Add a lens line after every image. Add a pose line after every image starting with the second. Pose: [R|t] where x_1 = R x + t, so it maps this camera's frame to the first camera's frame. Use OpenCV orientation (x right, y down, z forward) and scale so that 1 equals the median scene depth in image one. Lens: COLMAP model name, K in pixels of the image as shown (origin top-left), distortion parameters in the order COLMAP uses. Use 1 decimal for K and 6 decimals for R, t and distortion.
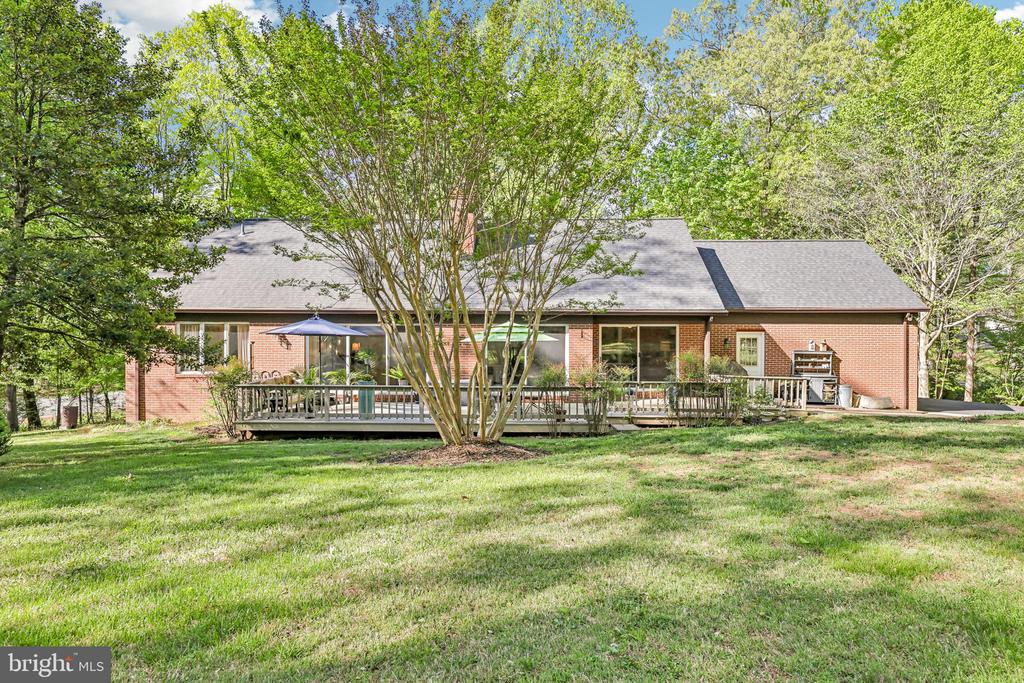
lens RADIAL K [[656.2, 0, 512.8], [0, 656.2, 338.3], [0, 0, 1]] dist [0.001786, 0.002269]
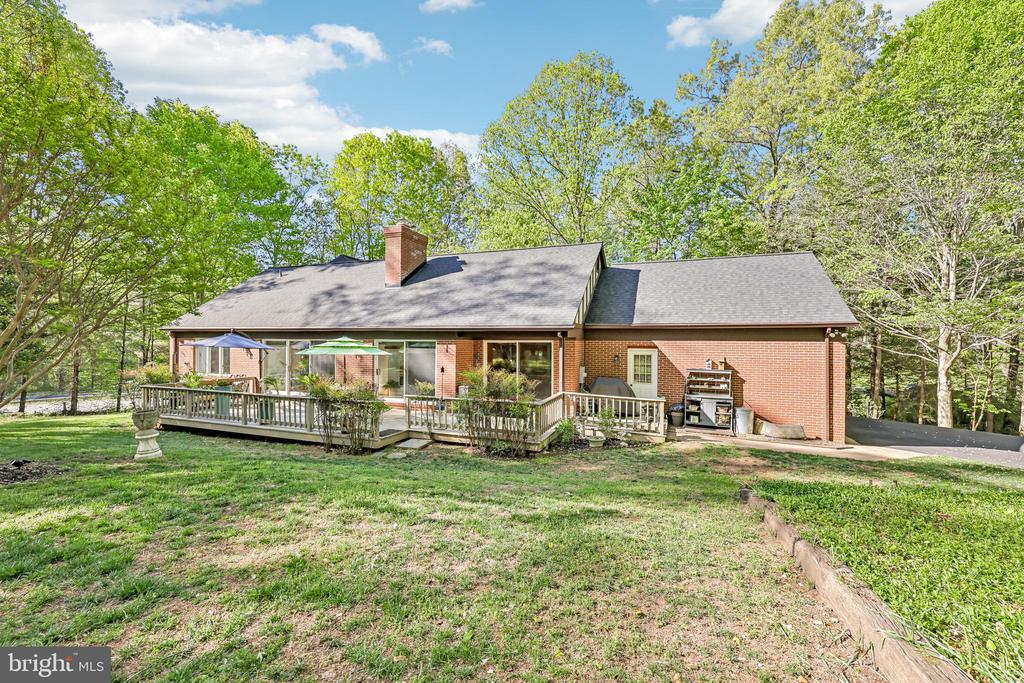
lens RADIAL K [[426.0, 0, 515.6], [0, 426.0, 345.1], [0, 0, 1]] dist [0.001668, -0.000016]
pose [[0.943418, 0.005697, -0.331557, 0.435487], [-0.011115, 0.999834, -0.014448, -0.004130], [0.331420, 0.017316, 0.943324, 0.372900]]
